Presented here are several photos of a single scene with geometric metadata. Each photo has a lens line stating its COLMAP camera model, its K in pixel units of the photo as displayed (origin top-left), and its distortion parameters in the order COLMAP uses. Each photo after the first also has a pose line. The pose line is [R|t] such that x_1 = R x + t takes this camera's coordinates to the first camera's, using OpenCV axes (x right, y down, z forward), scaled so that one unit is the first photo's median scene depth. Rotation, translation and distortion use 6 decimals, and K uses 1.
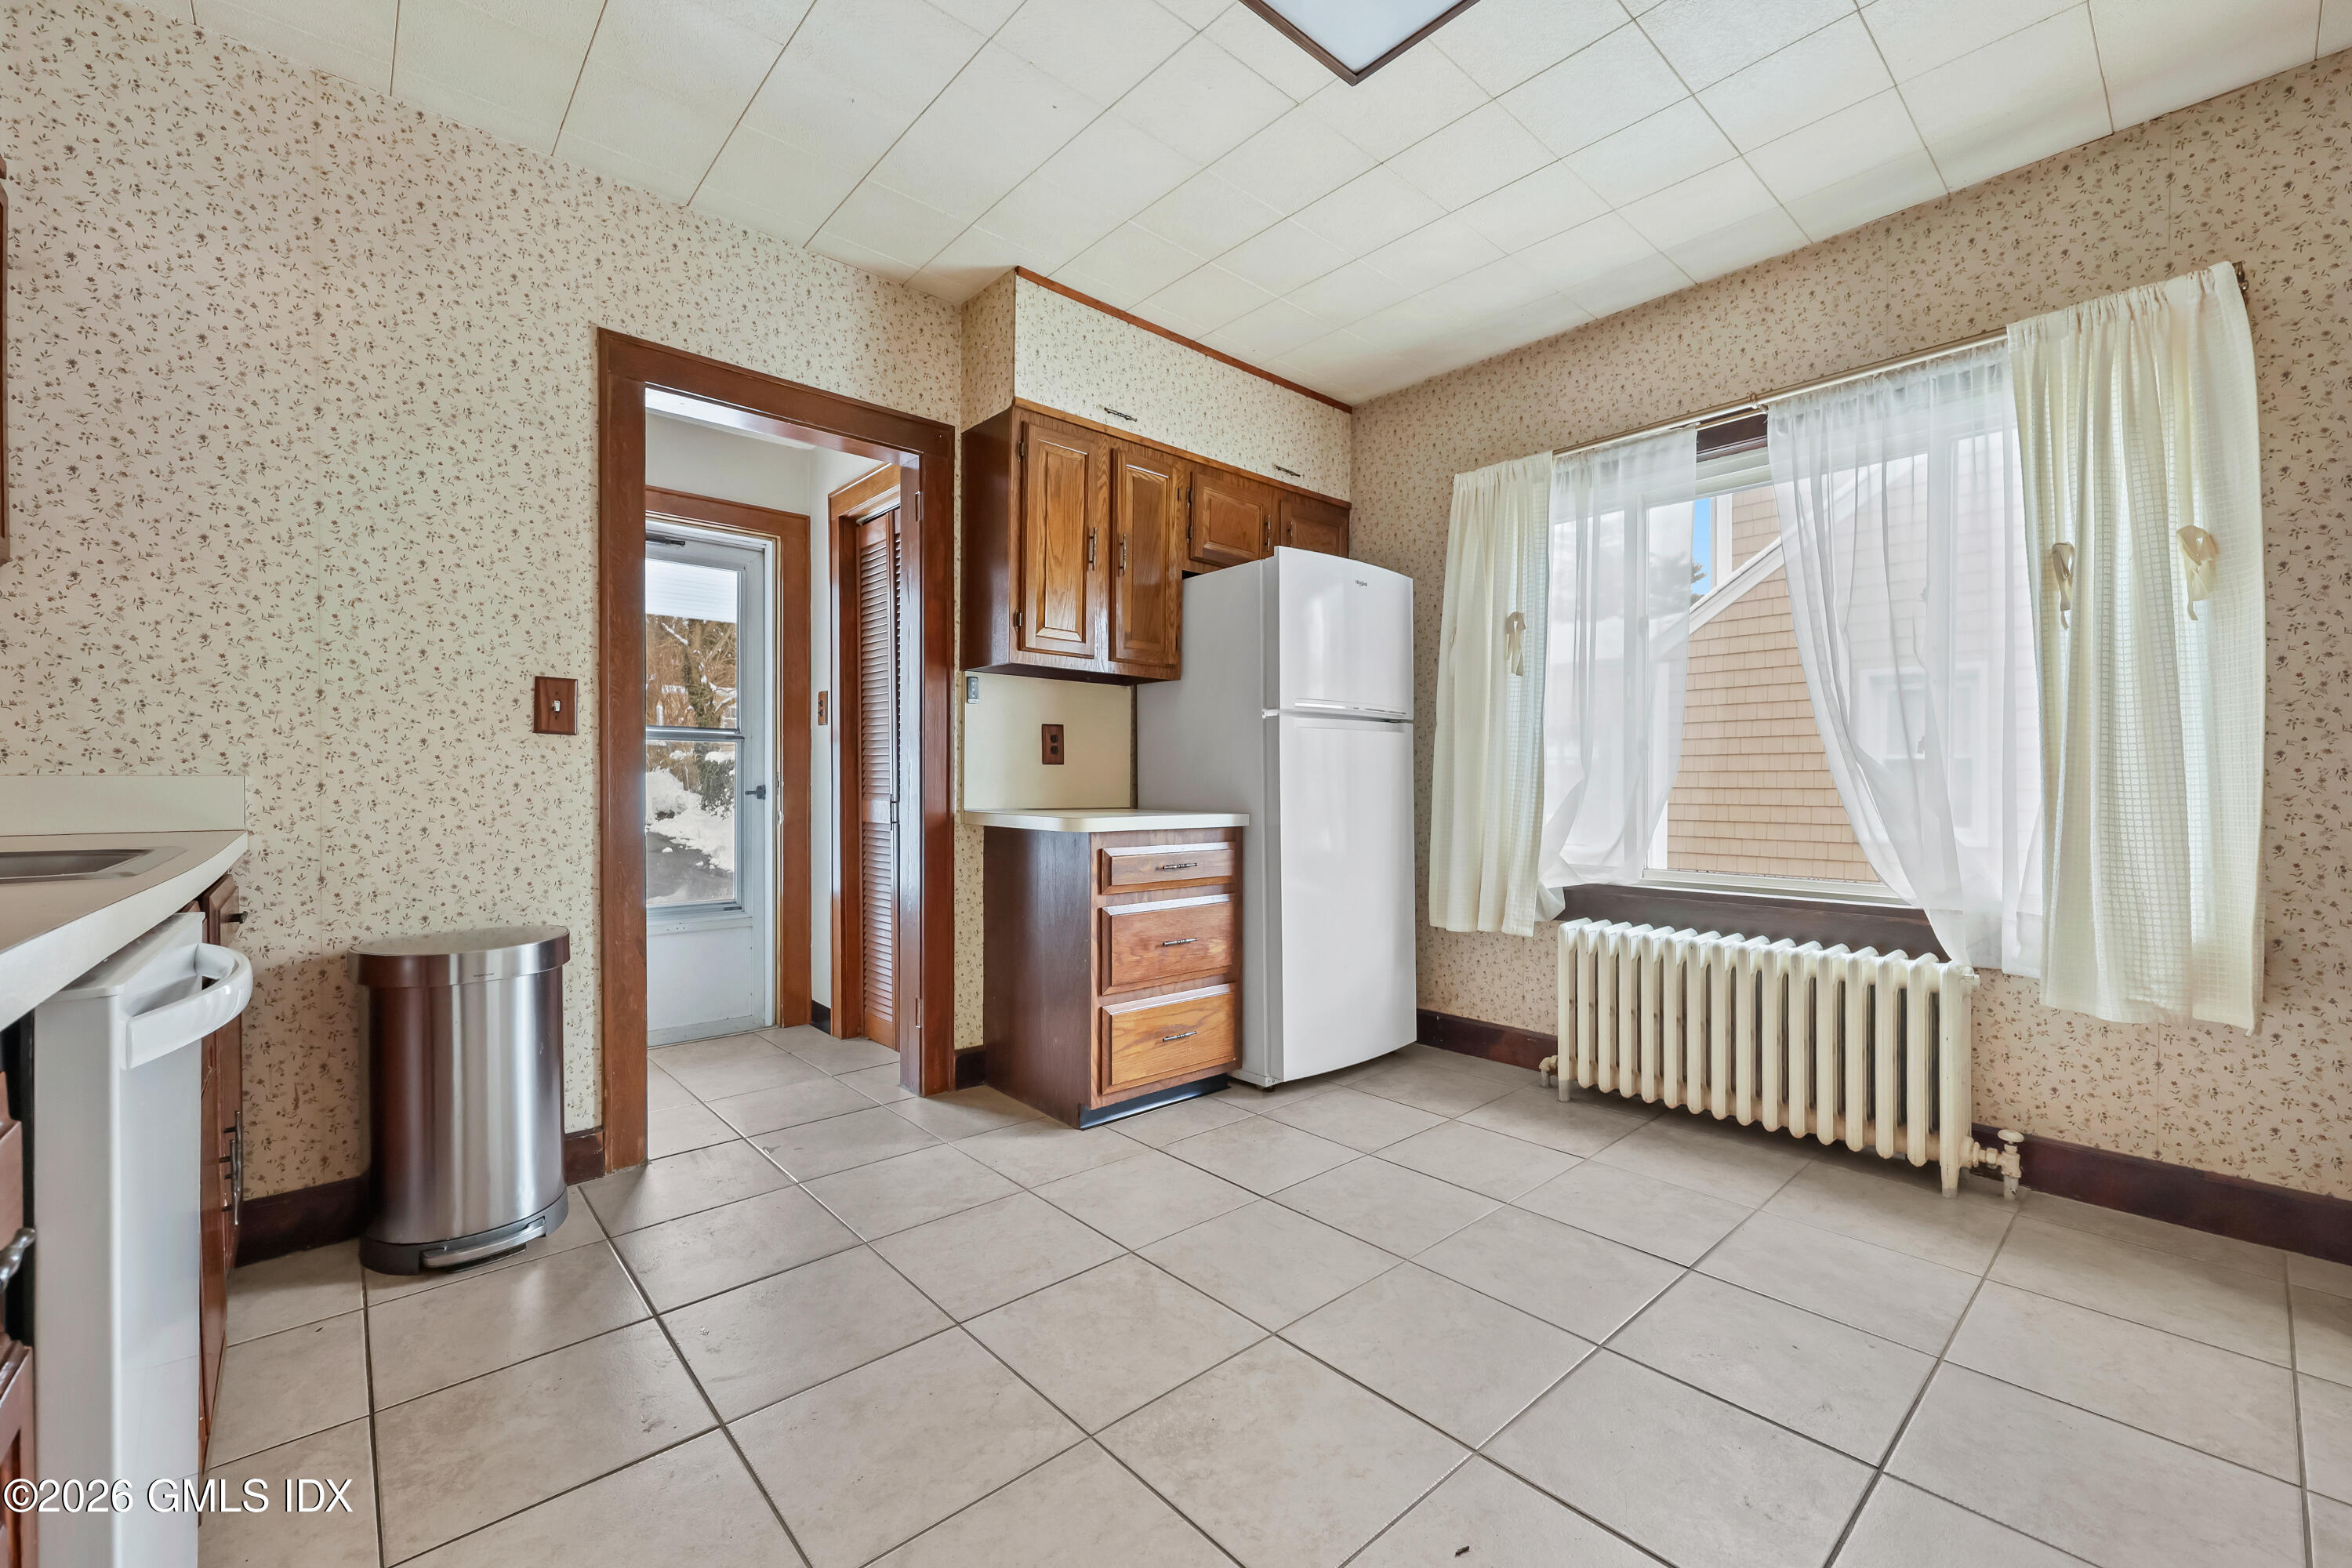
lens RADIAL K [[961.5, 0, 1176.0], [0, 961.5, 784.0], [0, 0, 1]] dist [0.002090, -0.000007]
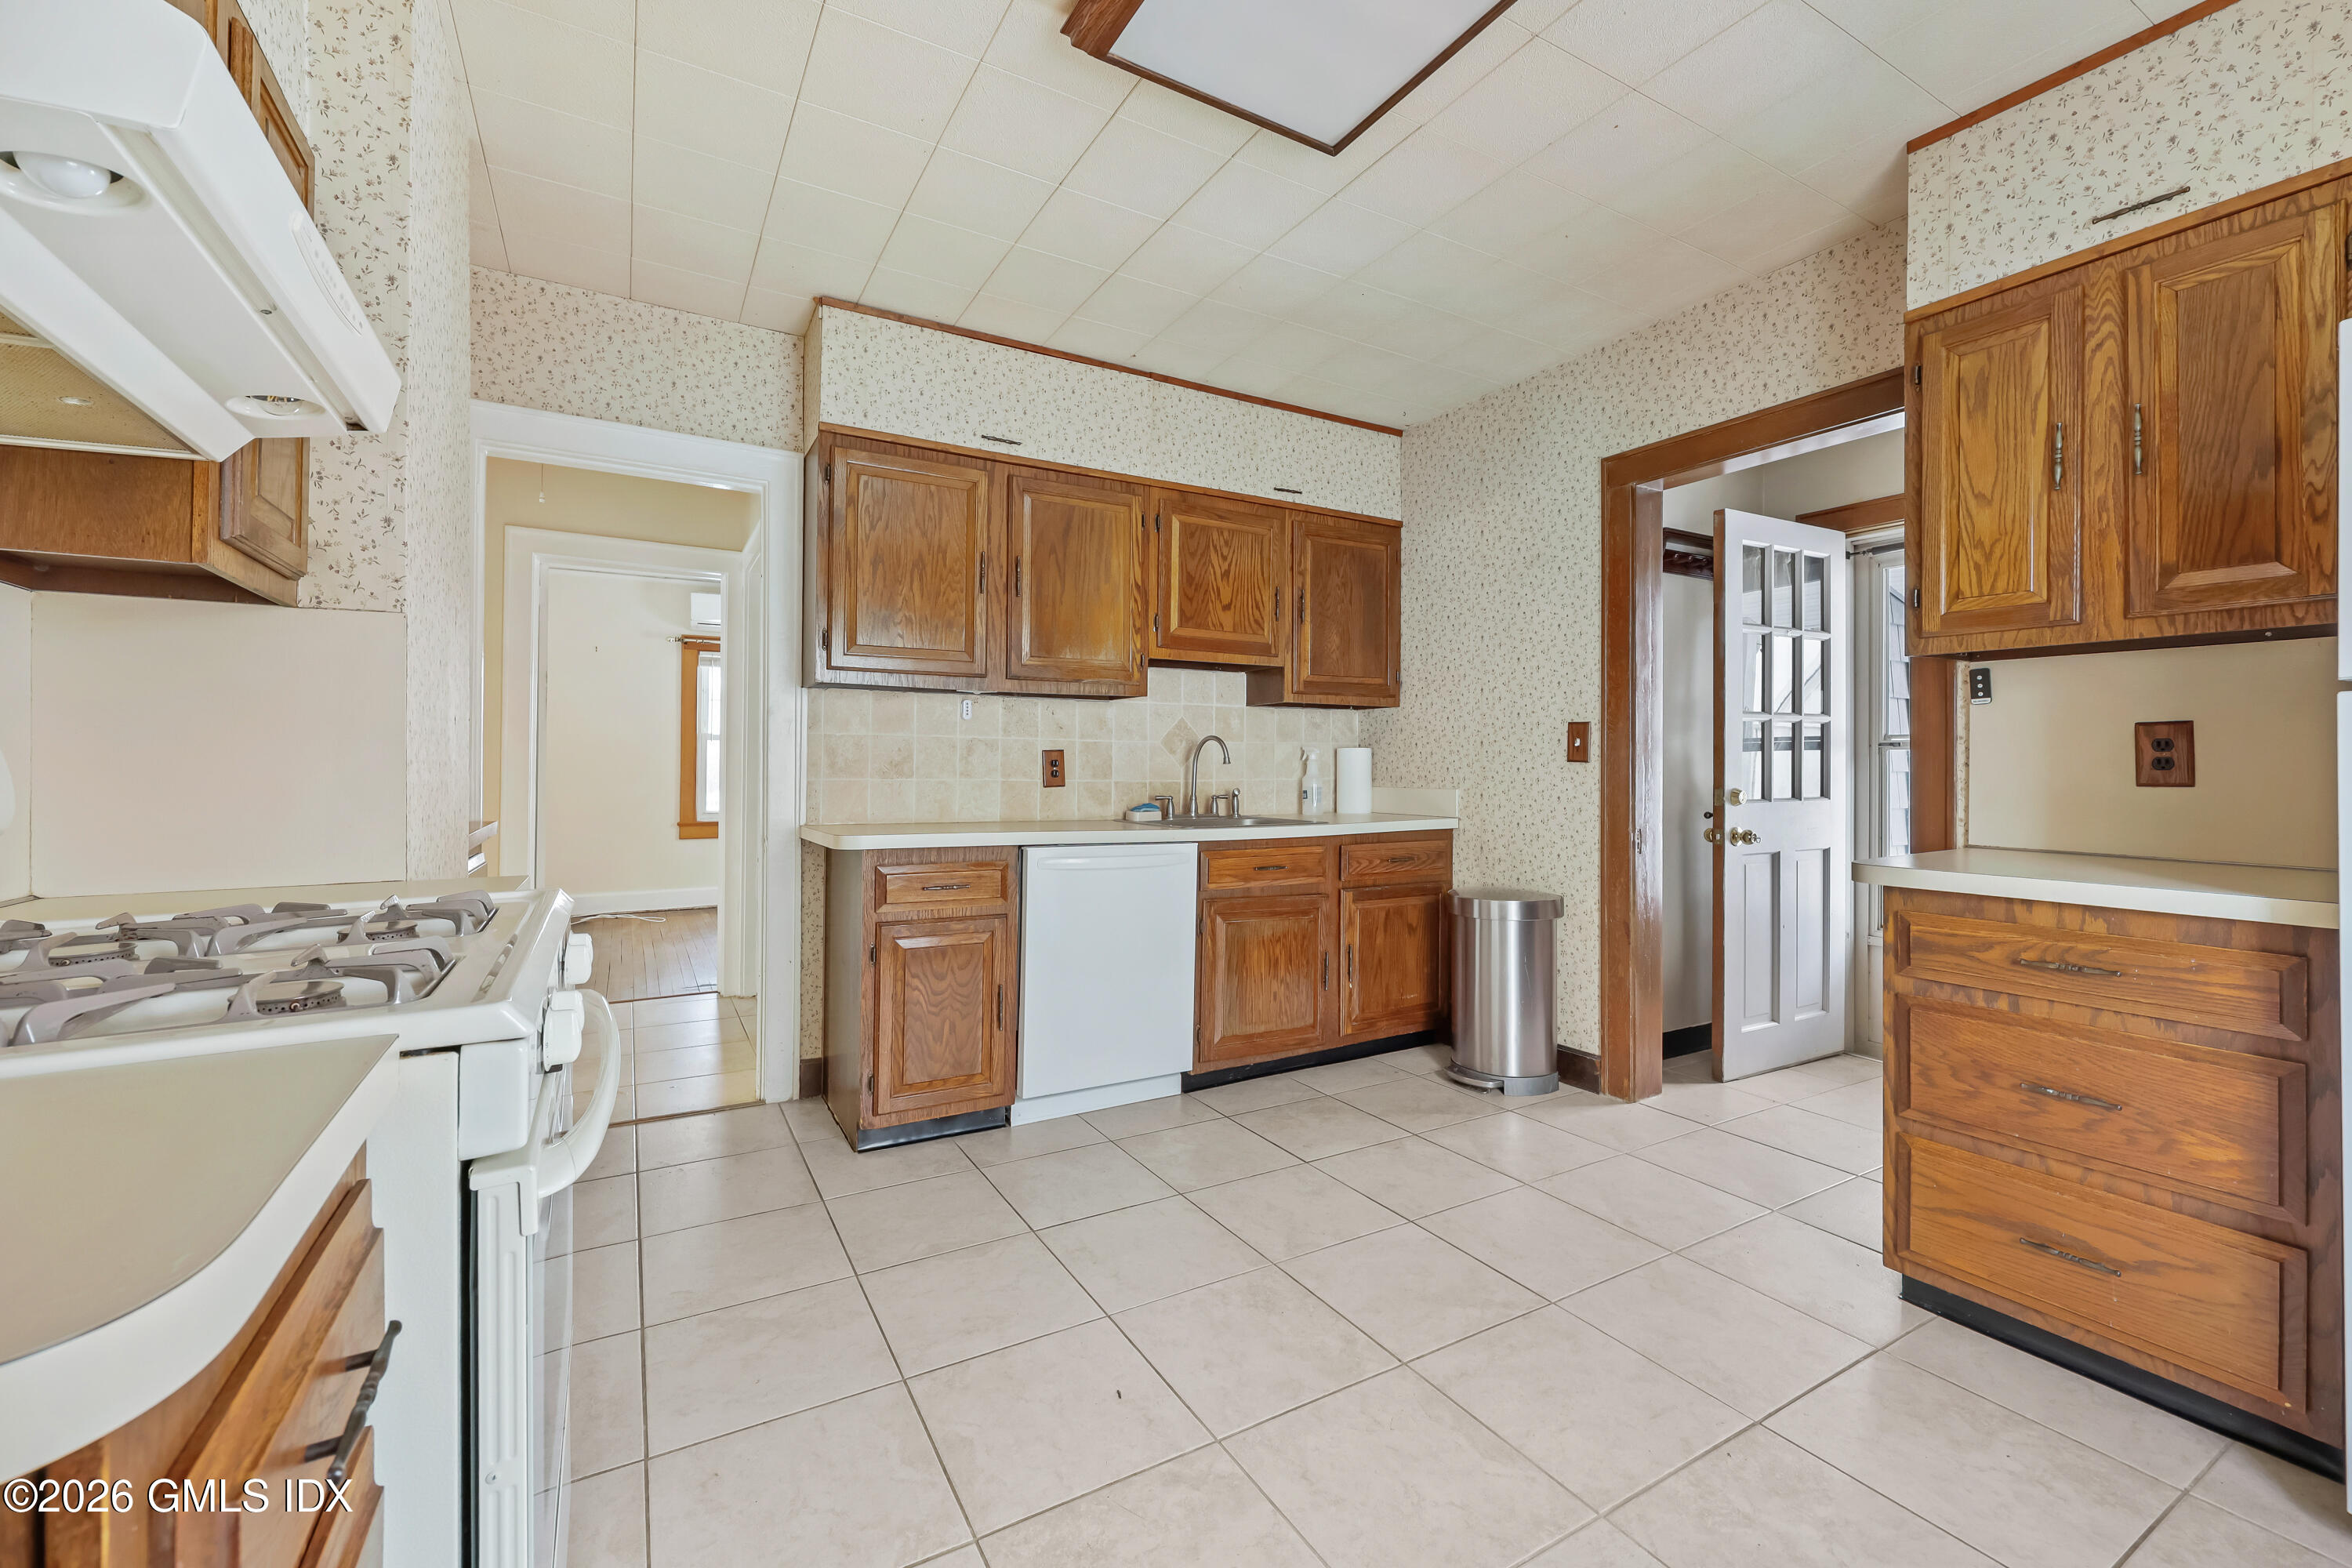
lens RADIAL K [[961.3, 0, 1184.2], [0, 961.3, 749.3], [0, 0, 1]] dist [-0.002631, -0.000278]
pose [[-0.194774, -0.022756, -0.980584, 0.830903], [-0.010702, 0.999721, -0.021074, -0.034619], [0.980790, 0.006390, -0.194963, 0.699896]]
